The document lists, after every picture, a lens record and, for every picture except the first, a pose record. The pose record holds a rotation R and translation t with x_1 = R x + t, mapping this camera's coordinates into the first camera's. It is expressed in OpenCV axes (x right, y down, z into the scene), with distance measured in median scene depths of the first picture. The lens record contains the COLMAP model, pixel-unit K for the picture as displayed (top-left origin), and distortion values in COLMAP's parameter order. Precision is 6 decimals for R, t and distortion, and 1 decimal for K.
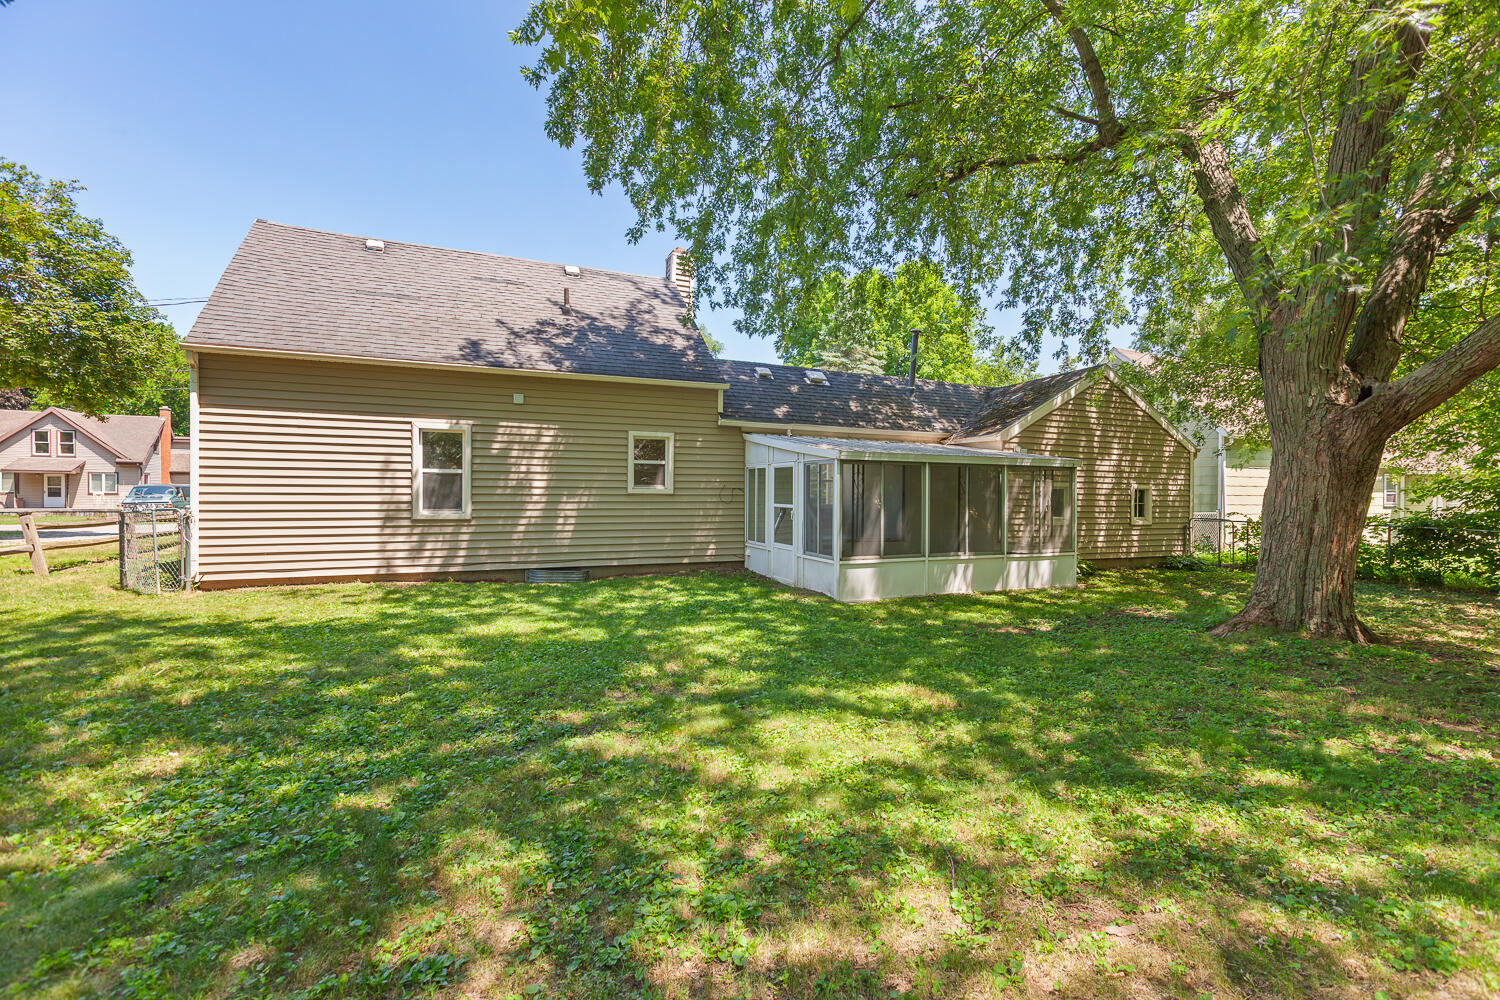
lens RADIAL K [[677.8, 0, 750.6], [0, 677.8, 498.2], [0, 0, 1]] dist [0.002040, -0.000439]
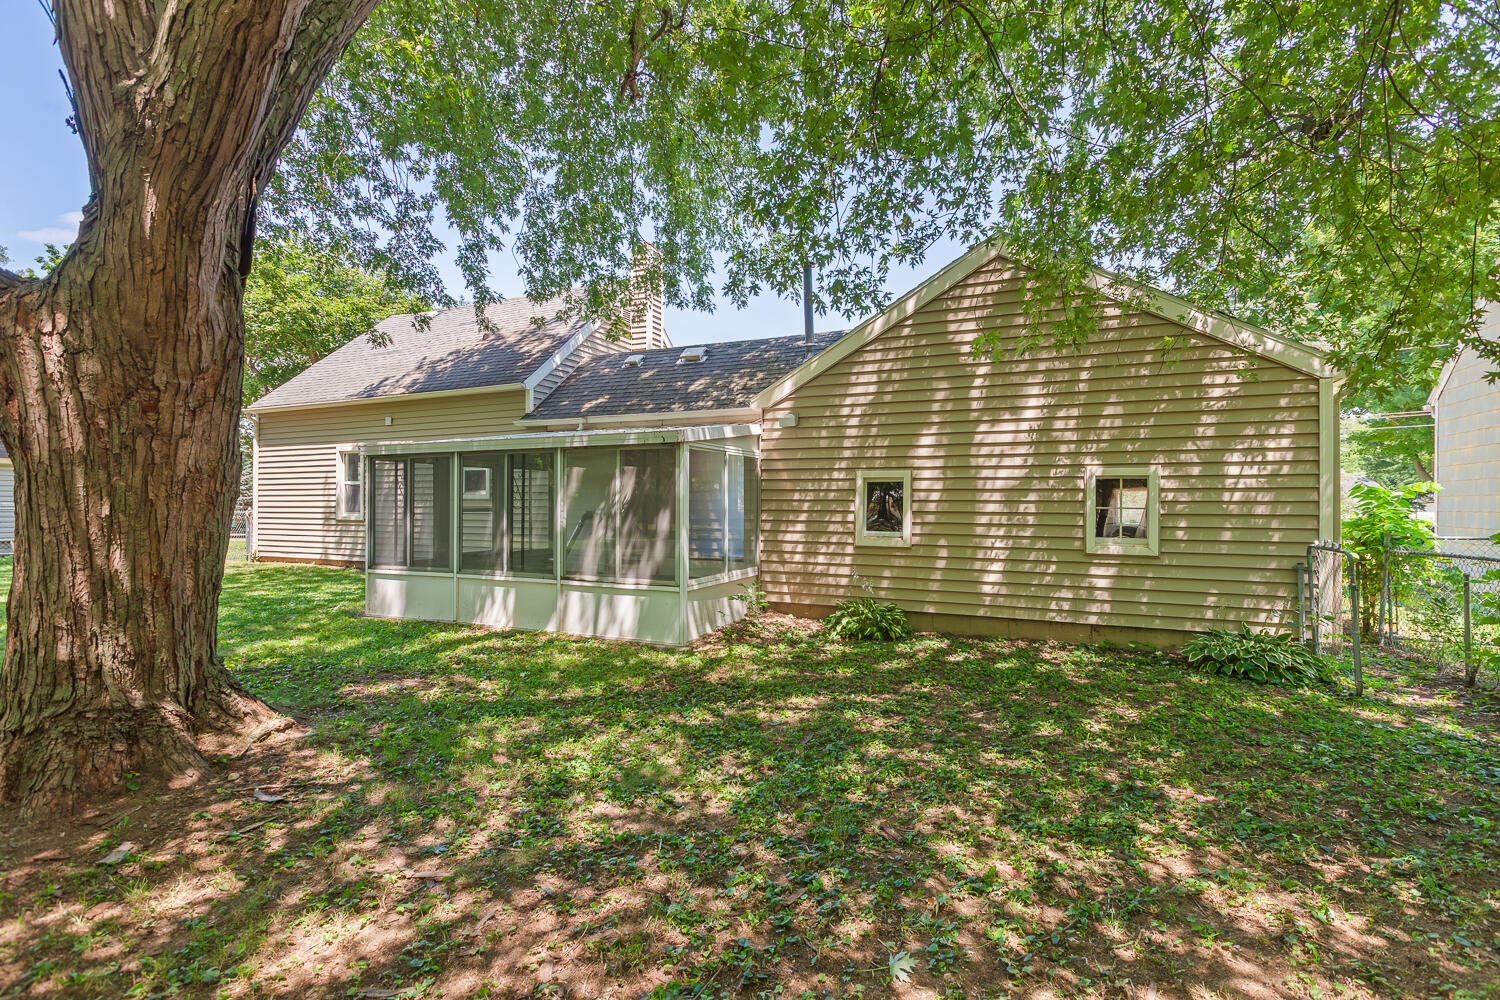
lens RADIAL K [[677.8, 0, 750.2], [0, 677.8, 504.9], [0, 0, 1]] dist [0.002040, -0.000439]
pose [[0.669343, -0.007116, -0.742920, 0.814442], [-0.002203, 0.999931, -0.011563, 0.012397], [0.742950, 0.009377, 0.669281, 0.556009]]
